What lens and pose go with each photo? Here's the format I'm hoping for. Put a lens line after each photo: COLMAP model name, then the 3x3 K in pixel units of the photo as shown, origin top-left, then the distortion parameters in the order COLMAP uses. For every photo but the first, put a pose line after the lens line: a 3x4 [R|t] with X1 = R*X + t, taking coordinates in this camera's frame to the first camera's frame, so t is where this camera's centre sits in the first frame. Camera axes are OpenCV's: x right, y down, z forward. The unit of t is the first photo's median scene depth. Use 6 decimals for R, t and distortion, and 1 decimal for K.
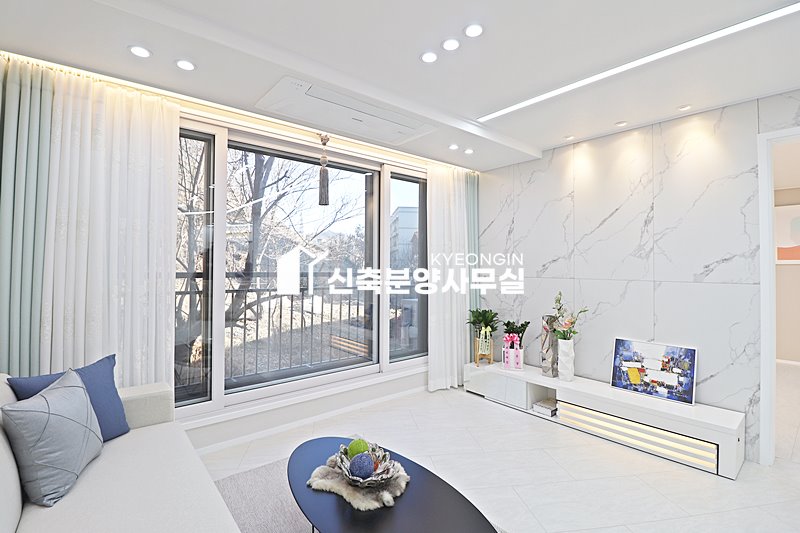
lens RADIAL K [[370.8, 0, 402.6], [0, 370.8, 266.0], [0, 0, 1]] dist [0.000141, -0.010704]
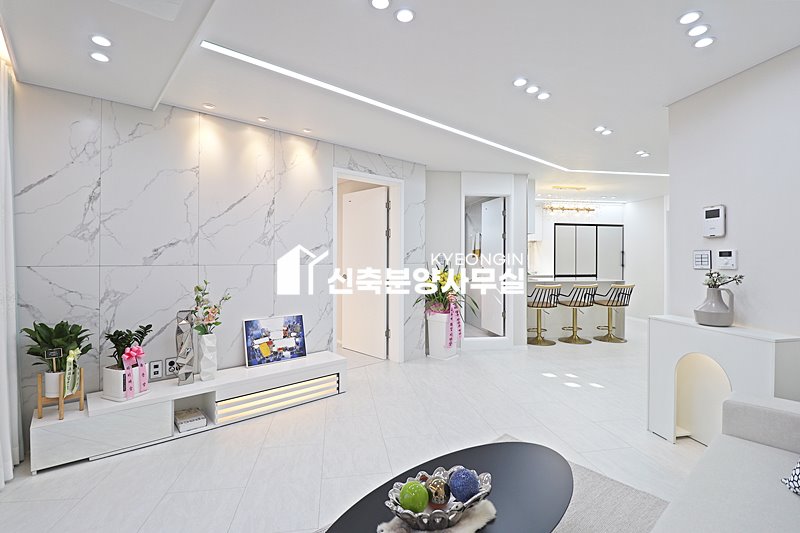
lens RADIAL K [[370.8, 0, 402.6], [0, 370.8, 262.2], [0, 0, 1]] dist [0.000141, -0.010704]
pose [[-0.016535, -0.019298, 0.999677, -0.513255], [-0.004277, 0.999806, 0.019230, 0.008793], [-0.999854, -0.003958, -0.016614, 0.624510]]
